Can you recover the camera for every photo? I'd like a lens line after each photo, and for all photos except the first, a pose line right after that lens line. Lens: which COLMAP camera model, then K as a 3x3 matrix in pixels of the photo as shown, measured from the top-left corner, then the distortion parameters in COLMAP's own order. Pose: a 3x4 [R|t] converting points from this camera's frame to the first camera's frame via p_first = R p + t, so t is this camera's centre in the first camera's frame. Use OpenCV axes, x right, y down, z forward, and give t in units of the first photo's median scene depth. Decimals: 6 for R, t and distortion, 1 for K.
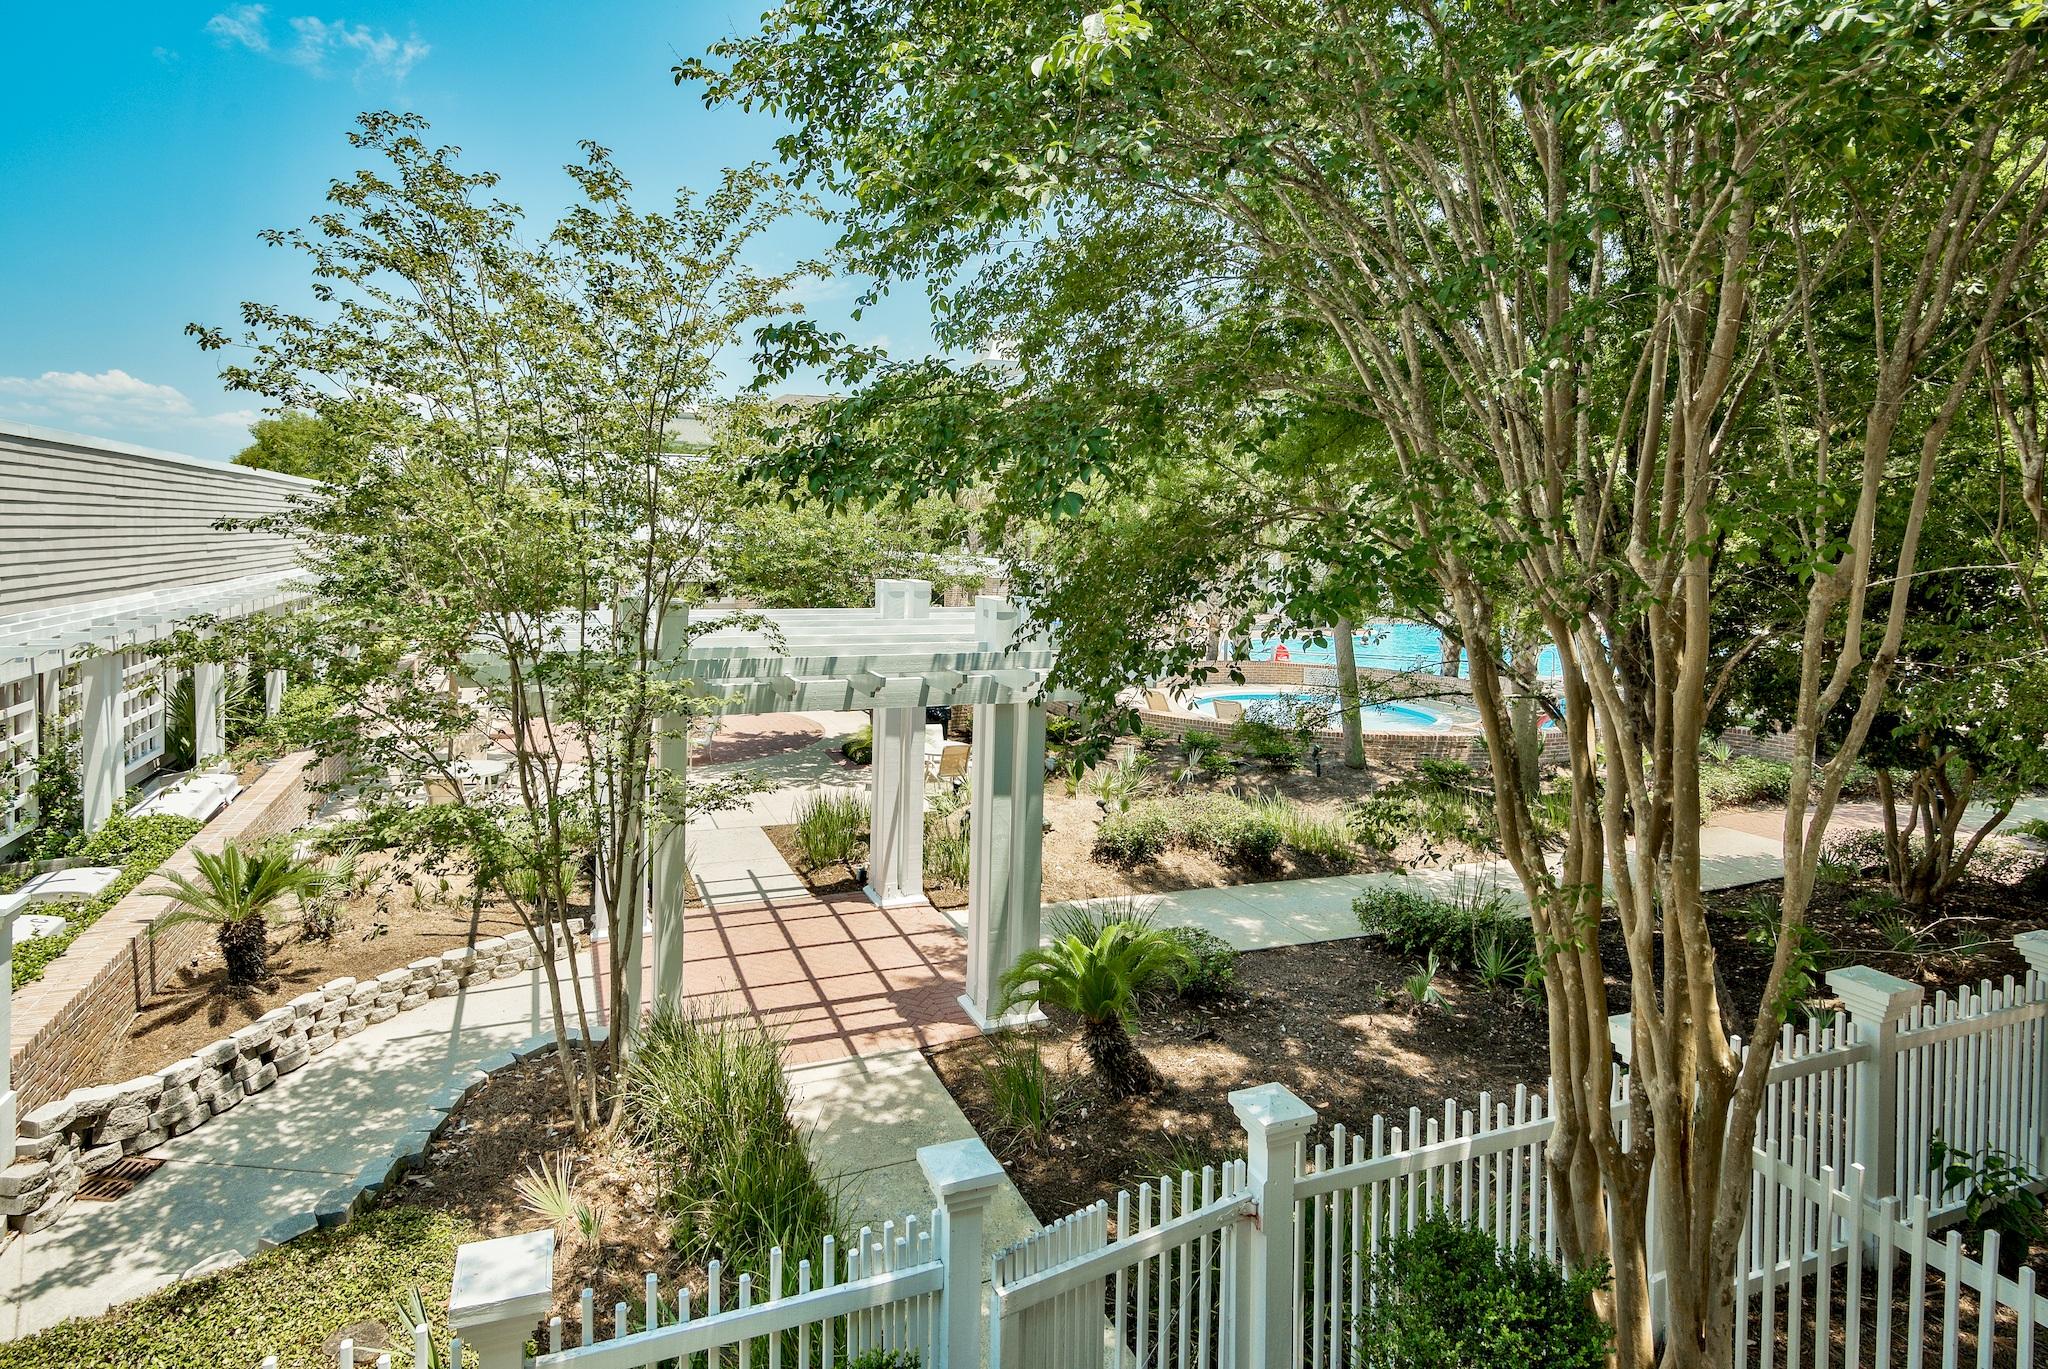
lens RADIAL K [[1017.2, 0, 1021.5], [0, 1017.2, 646.9], [0, 0, 1]] dist [-0.006633, -0.000444]
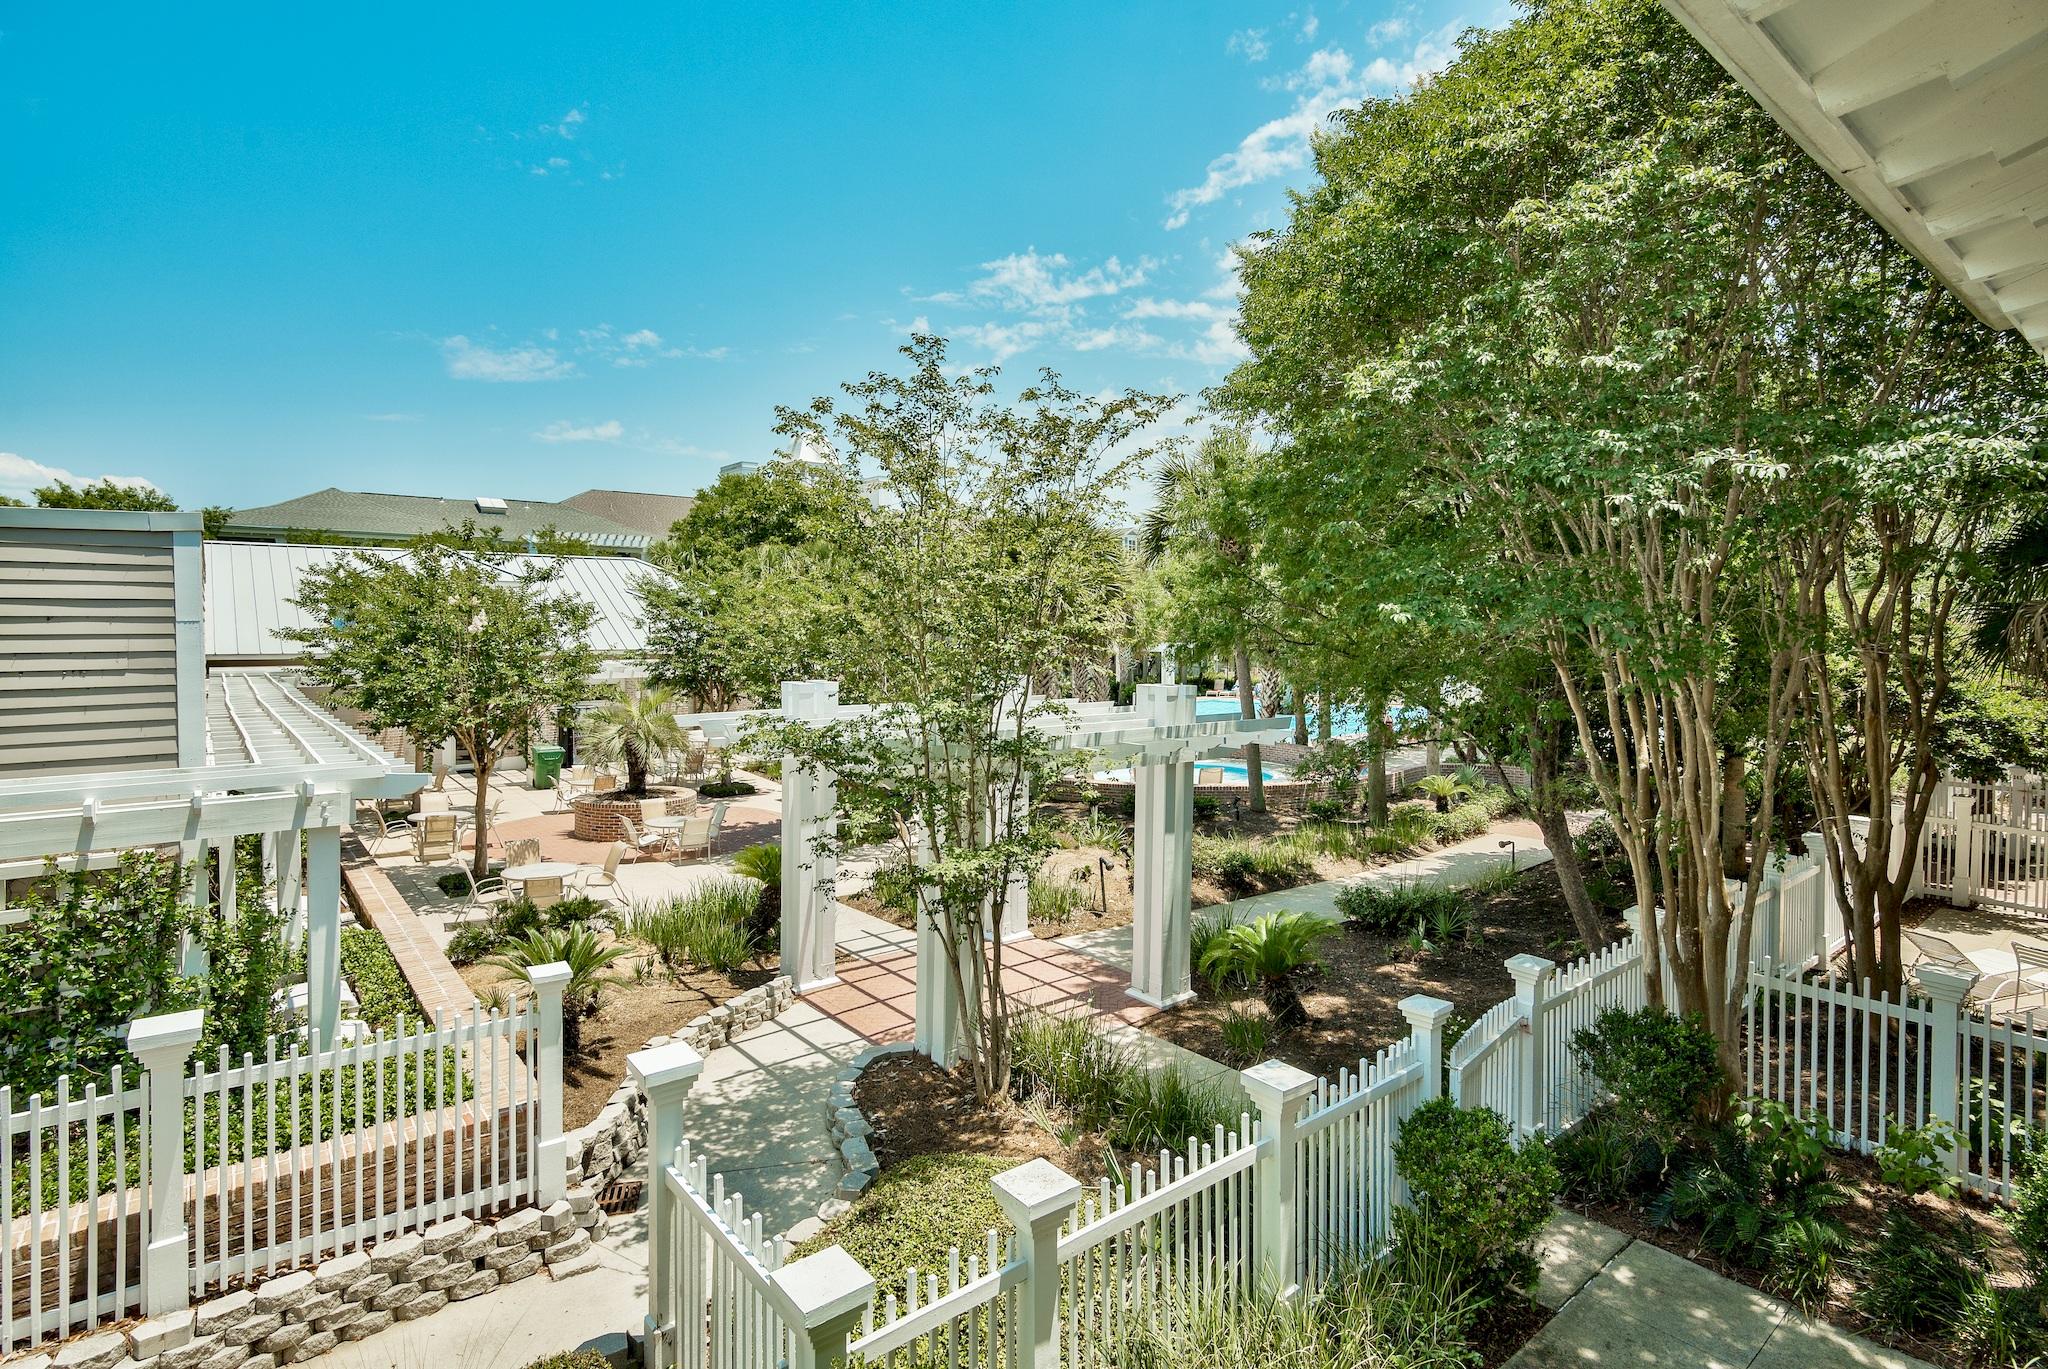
lens RADIAL K [[1017.2, 0, 1021.5], [0, 1017.2, 646.9], [0, 0, 1]] dist [-0.006633, -0.000444]
pose [[0.948292, -0.022574, 0.316594, -0.629683], [0.051886, 0.995075, -0.084462, 0.003716], [-0.313128, 0.096522, 0.944793, -0.264770]]
